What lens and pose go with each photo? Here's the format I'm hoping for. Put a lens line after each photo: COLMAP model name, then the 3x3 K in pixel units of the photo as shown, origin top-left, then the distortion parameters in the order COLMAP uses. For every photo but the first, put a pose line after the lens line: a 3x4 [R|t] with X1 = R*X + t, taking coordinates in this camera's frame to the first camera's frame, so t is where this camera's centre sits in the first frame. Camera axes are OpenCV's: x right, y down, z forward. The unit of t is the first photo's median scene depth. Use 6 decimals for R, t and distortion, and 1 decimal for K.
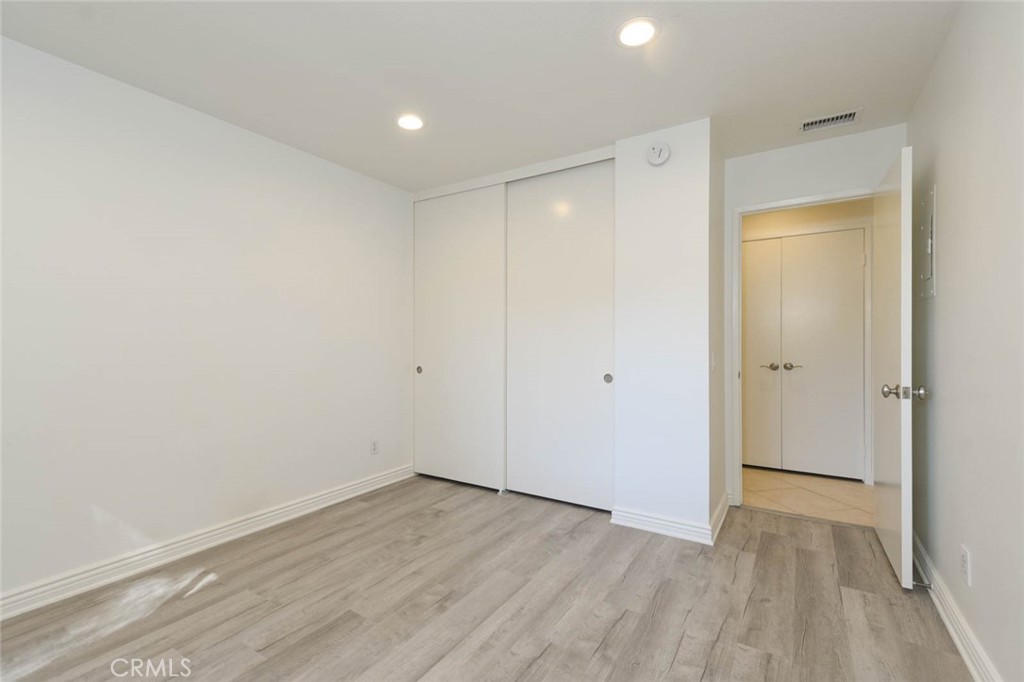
lens RADIAL K [[453.7, 0, 517.4], [0, 453.7, 346.6], [0, 0, 1]] dist [0.021215, -0.000776]
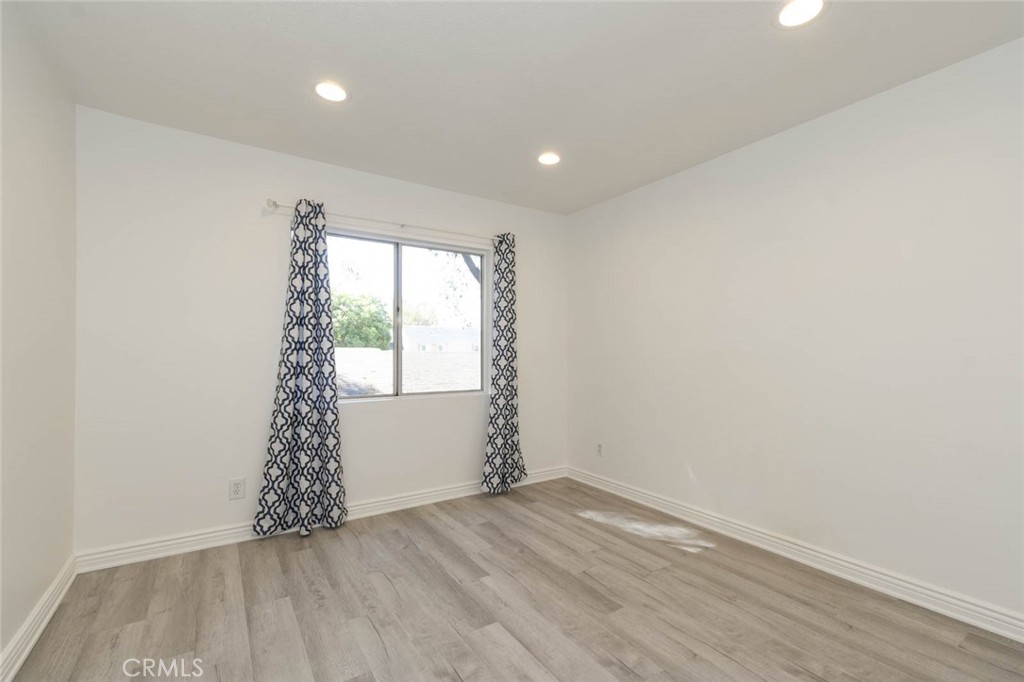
lens RADIAL K [[453.7, 0, 517.4], [0, 453.7, 346.6], [0, 0, 1]] dist [0.021215, -0.000776]
pose [[-0.413841, -0.013787, -0.910245, 0.646610], [-0.013473, 0.999869, -0.009019, -0.014532], [0.910250, 0.008531, -0.413972, 1.103343]]
